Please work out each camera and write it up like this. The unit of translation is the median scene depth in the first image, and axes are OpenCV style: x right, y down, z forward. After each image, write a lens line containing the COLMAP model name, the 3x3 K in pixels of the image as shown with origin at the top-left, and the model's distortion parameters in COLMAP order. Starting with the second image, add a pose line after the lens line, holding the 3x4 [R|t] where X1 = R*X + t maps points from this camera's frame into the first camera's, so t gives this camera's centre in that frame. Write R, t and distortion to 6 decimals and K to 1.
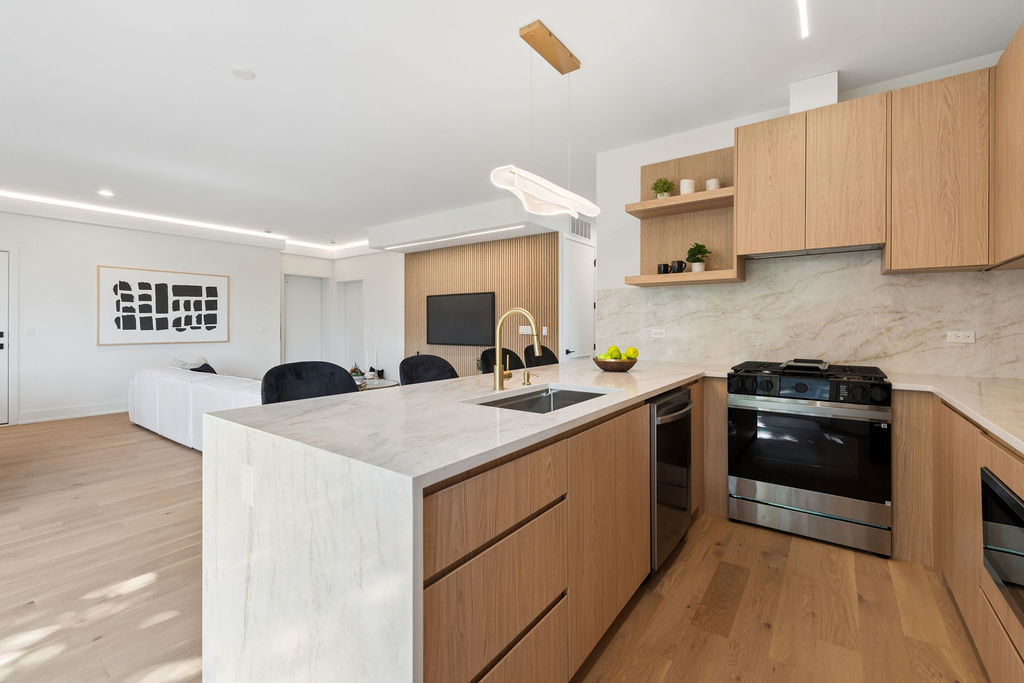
lens RADIAL K [[441.3, 0, 503.8], [0, 441.3, 323.8], [0, 0, 1]] dist [0.000375, 0.000025]
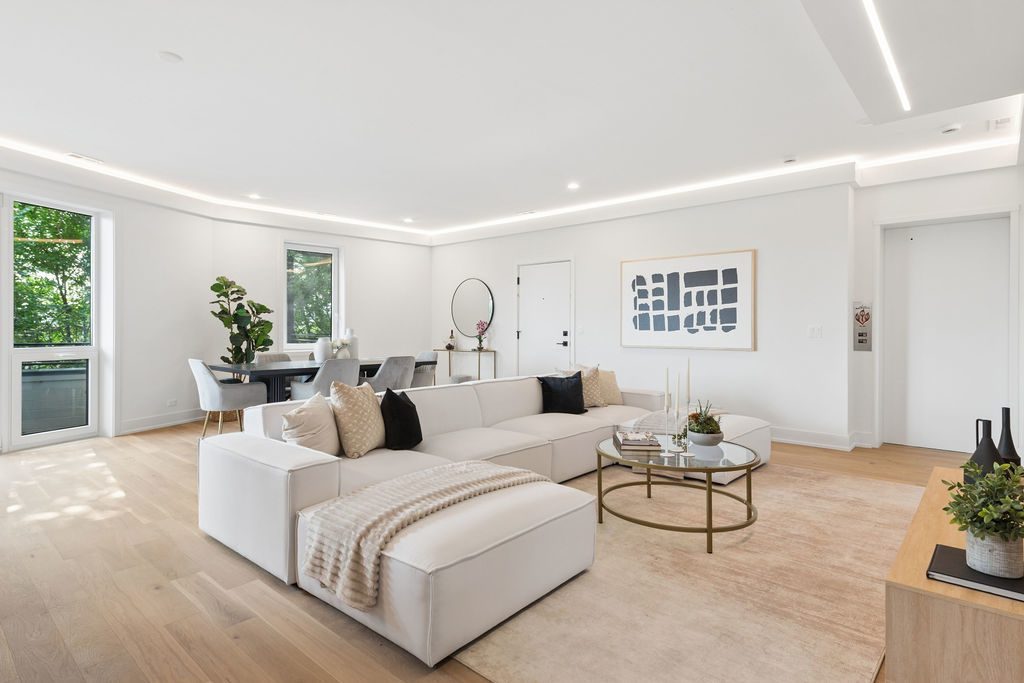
lens RADIAL K [[540.7, 0, 509.6], [0, 540.7, 333.9], [0, 0, 1]] dist [0.000112, -0.000862]
pose [[-0.087434, 0.008294, -0.996136, 0.223098], [0.000875, 0.999966, 0.008249, 0.010987], [0.996170, -0.000151, -0.087439, 0.778650]]
